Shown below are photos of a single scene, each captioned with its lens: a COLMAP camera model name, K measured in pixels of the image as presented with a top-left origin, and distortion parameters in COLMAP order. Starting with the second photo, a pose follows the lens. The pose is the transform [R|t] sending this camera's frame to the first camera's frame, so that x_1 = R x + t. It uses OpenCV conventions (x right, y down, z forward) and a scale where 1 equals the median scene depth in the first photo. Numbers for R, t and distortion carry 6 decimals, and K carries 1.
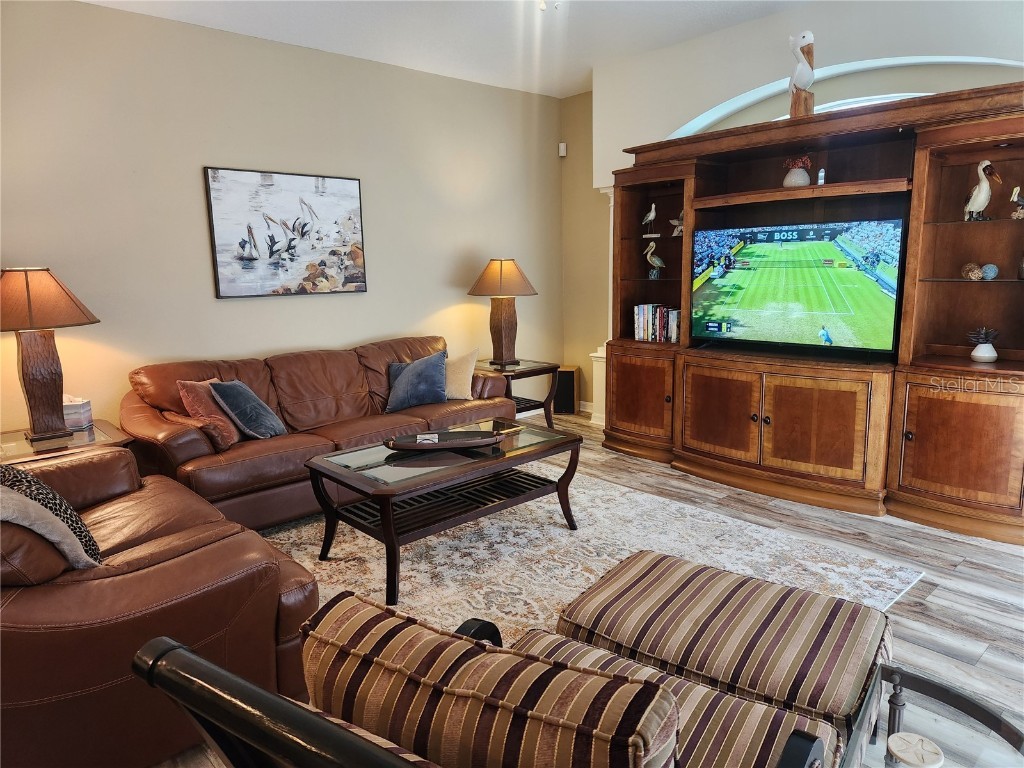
lens RADIAL K [[686.4, 0, 511.5], [0, 686.4, 387.0], [0, 0, 1]] dist [0.072433, -0.061187]
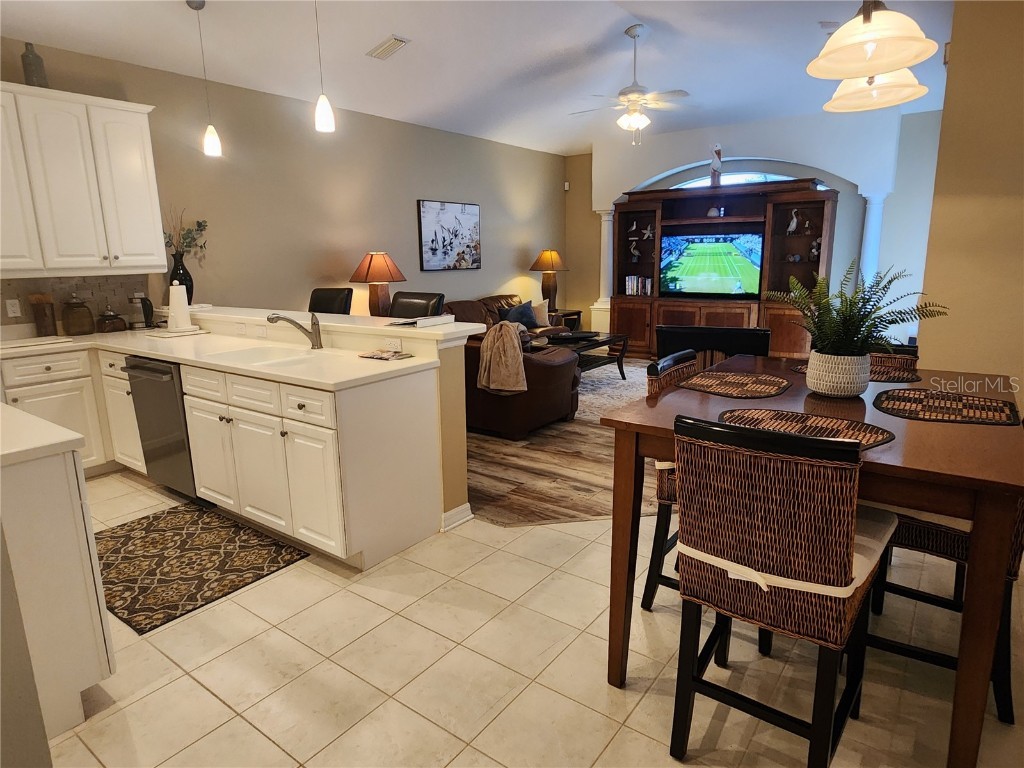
lens RADIAL K [[615.1, 0, 511.2], [0, 615.1, 394.3], [0, 0, 1]] dist [-0.010596, 0.000756]
pose [[0.983229, -0.034174, 0.179146, -0.481588], [0.027413, 0.998820, 0.040082, 0.137713], [-0.180304, -0.034498, 0.983006, -0.644020]]
